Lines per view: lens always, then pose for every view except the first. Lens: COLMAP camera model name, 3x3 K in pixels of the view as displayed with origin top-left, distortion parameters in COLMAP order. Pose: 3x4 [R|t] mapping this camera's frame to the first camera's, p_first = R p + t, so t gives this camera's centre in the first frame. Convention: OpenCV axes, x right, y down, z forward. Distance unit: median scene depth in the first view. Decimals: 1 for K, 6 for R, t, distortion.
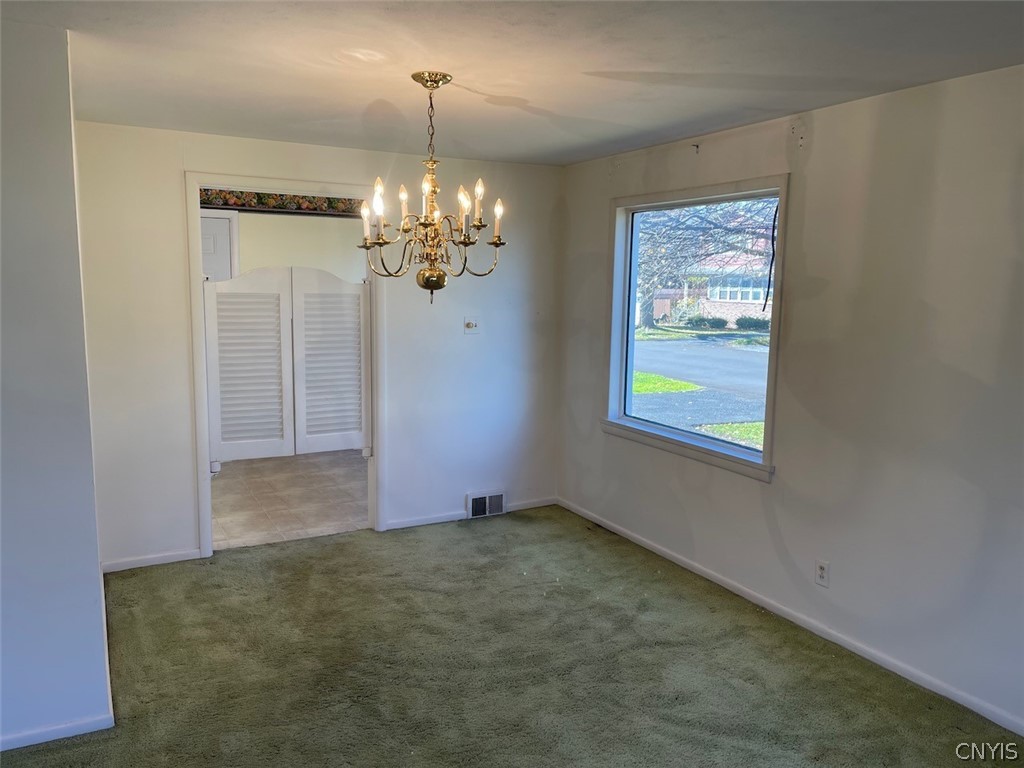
lens RADIAL K [[780.1, 0, 503.5], [0, 780.1, 383.6], [0, 0, 1]] dist [0.052525, -0.081631]
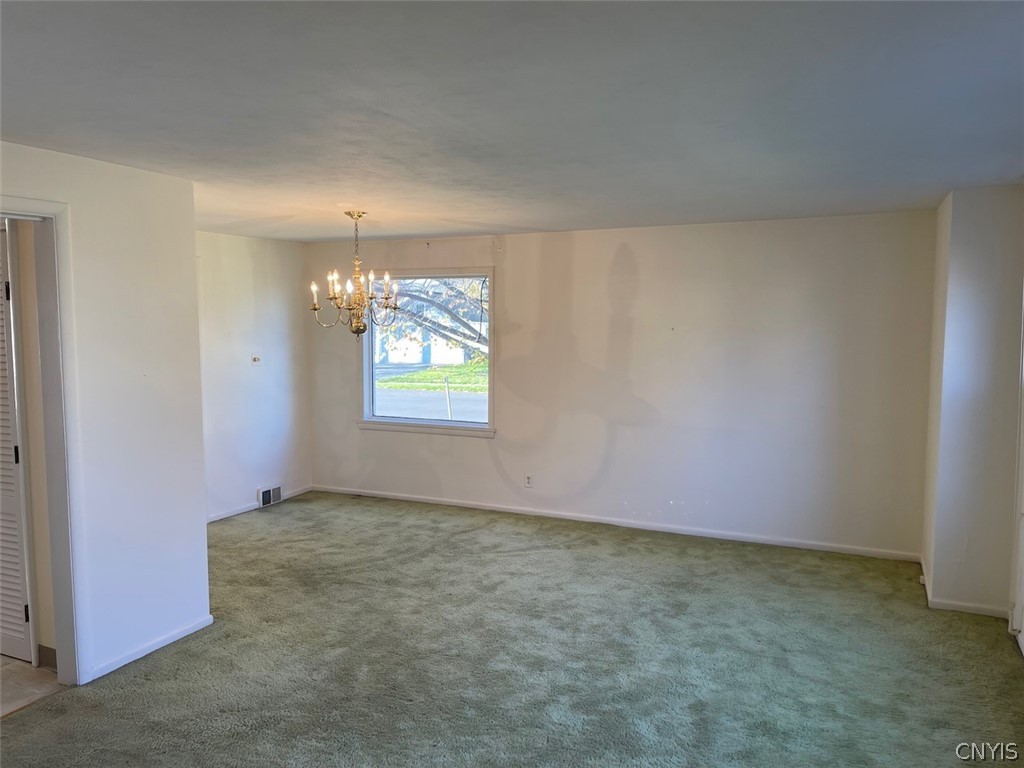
lens RADIAL K [[780.1, 0, 517.5], [0, 780.1, 388.2], [0, 0, 1]] dist [0.052525, -0.081631]
pose [[0.794219, -0.066286, 0.604005, -0.678662], [0.090786, 0.995819, -0.010091, 0.037051], [-0.600811, 0.062849, 0.796917, -0.446136]]
